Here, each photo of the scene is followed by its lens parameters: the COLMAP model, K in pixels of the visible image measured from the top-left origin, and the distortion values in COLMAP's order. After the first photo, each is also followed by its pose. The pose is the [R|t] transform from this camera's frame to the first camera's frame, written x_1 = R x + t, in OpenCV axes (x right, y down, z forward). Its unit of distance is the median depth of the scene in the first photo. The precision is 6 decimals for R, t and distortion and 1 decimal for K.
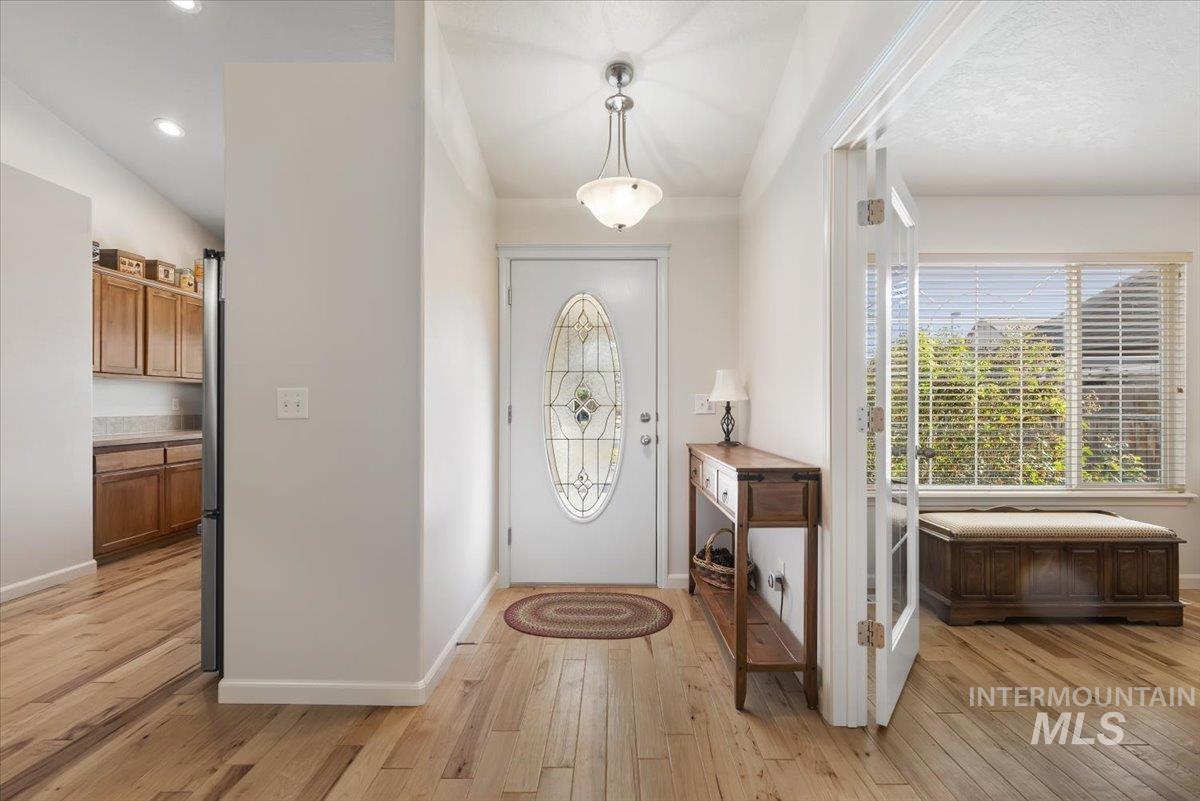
lens RADIAL K [[533.3, 0, 605.9], [0, 533.3, 403.7], [0, 0, 1]] dist [-0.001797, -0.000340]
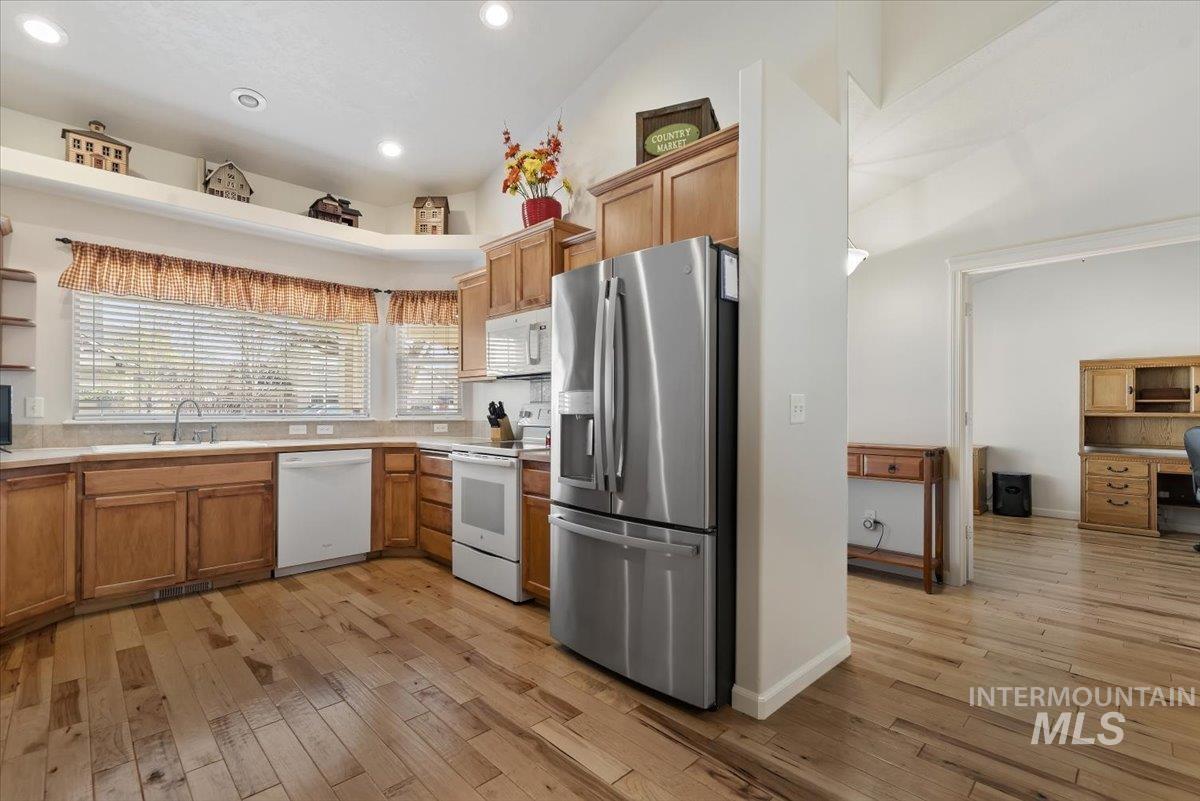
lens RADIAL K [[546.3, 0, 617.8], [0, 546.3, 411.5], [0, 0, 1]] dist [-0.000489, -0.000474]
pose [[0.699001, -0.001003, 0.715120, -0.768942], [-0.003002, 0.999986, 0.004336, 0.002076], [-0.715114, -0.005177, 0.698989, 0.239622]]
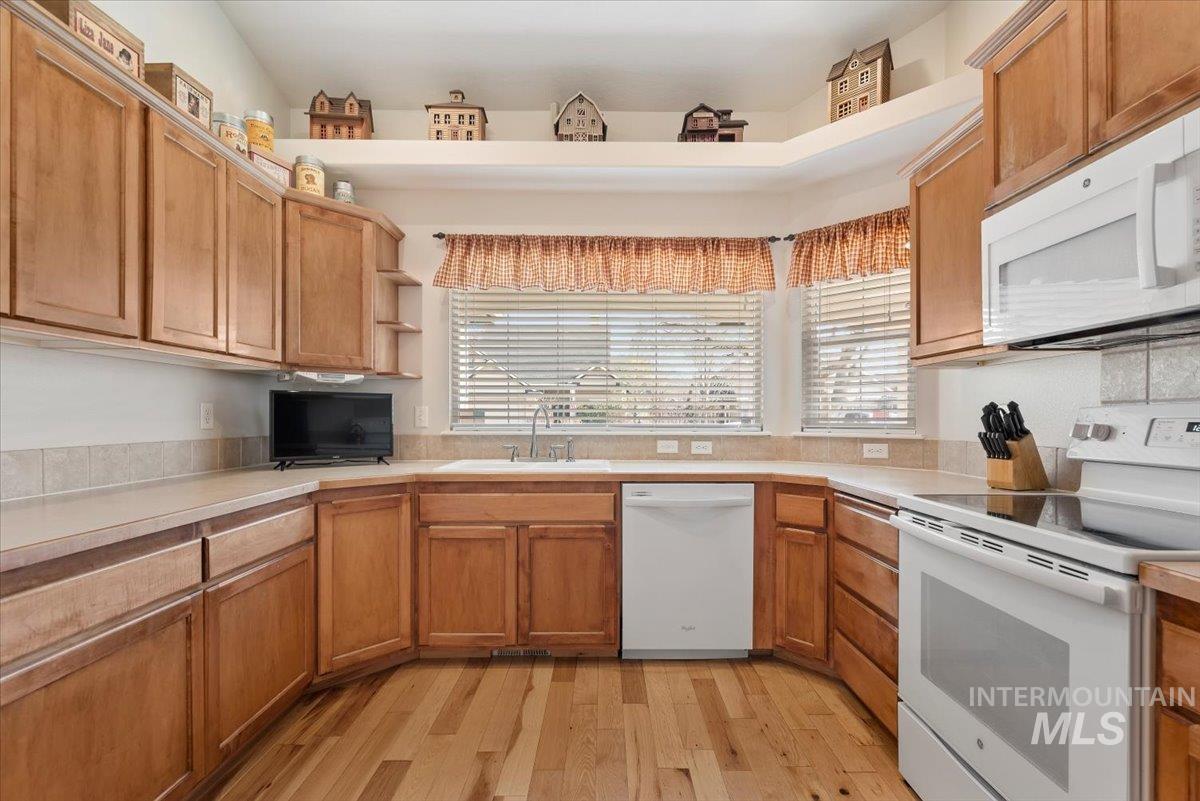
lens RADIAL K [[539.1, 0, 603.9], [0, 539.1, 420.4], [0, 0, 1]] dist [-0.000169, -0.000409]
pose [[0.999950, 0.001877, 0.009832, -0.558460], [-0.001938, 0.999979, 0.006228, 0.001796], [-0.009820, -0.006247, 0.999932, 0.630403]]
